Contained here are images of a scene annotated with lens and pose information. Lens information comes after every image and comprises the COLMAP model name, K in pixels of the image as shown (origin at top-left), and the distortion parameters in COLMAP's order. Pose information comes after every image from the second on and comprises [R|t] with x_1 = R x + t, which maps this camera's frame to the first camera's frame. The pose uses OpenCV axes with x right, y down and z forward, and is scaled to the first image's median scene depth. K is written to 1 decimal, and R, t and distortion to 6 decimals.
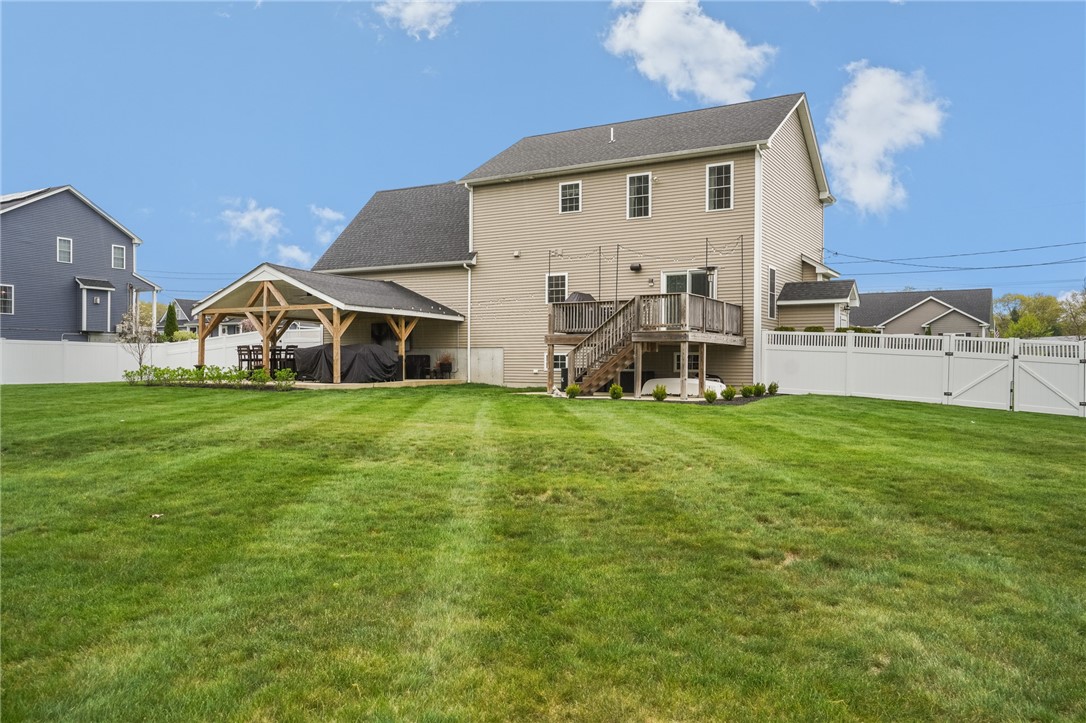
lens RADIAL K [[816.3, 0, 543.0], [0, 816.3, 361.5], [0, 0, 1]] dist [0.044187, 0.000255]
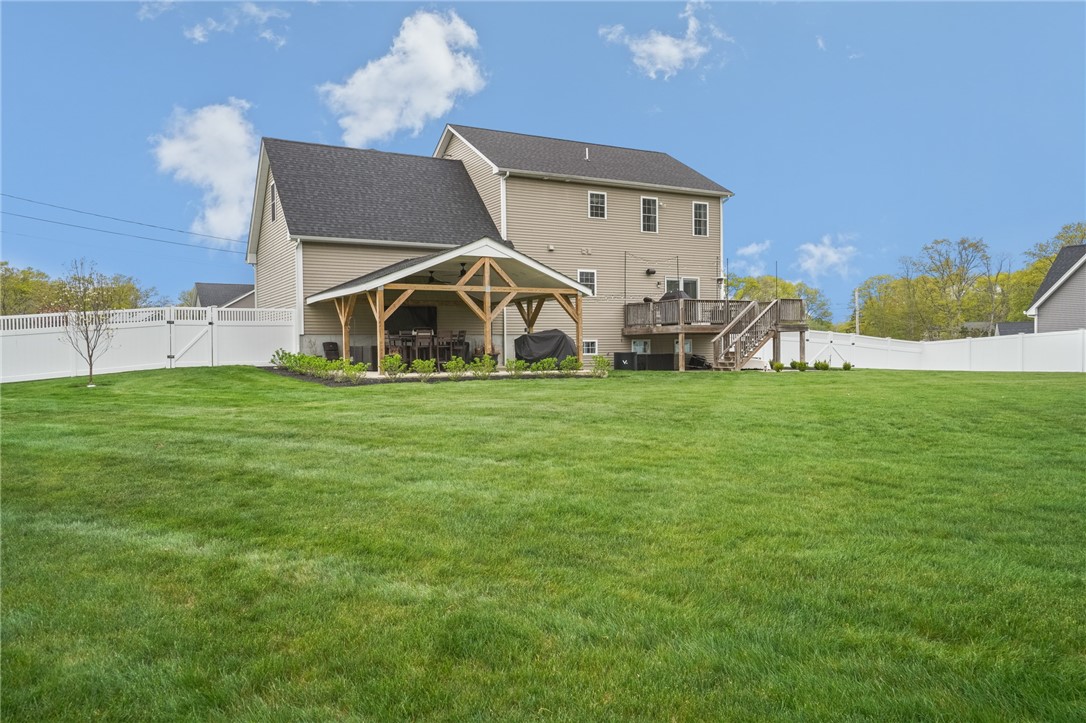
lens RADIAL K [[816.3, 0, 543.0], [0, 816.3, 361.5], [0, 0, 1]] dist [0.044187, 0.000255]
pose [[0.516800, -0.021316, 0.855841, -1.047118], [0.009874, 0.999772, 0.018939, -0.002357], [-0.856049, -0.001337, 0.516893, 0.488728]]
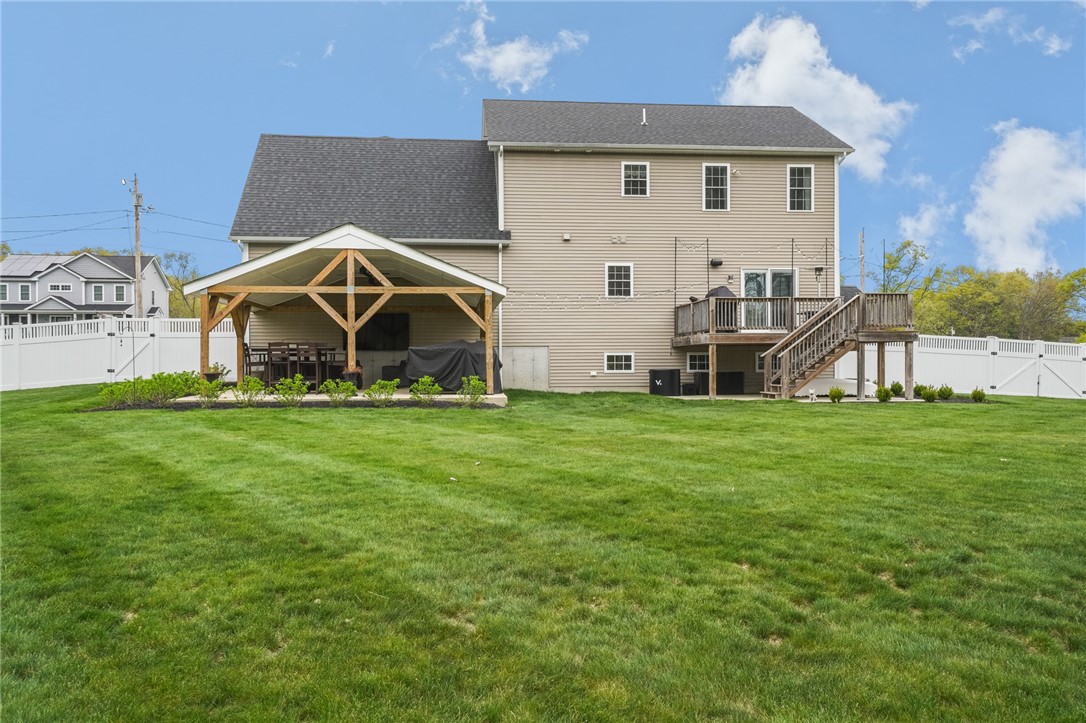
lens RADIAL K [[816.3, 0, 543.0], [0, 816.3, 361.5], [0, 0, 1]] dist [0.044187, 0.000255]
pose [[0.813523, -0.008559, 0.581469, -0.599987], [0.005648, 0.999961, 0.006816, -0.007708], [-0.581505, -0.002260, 0.813540, 0.341865]]
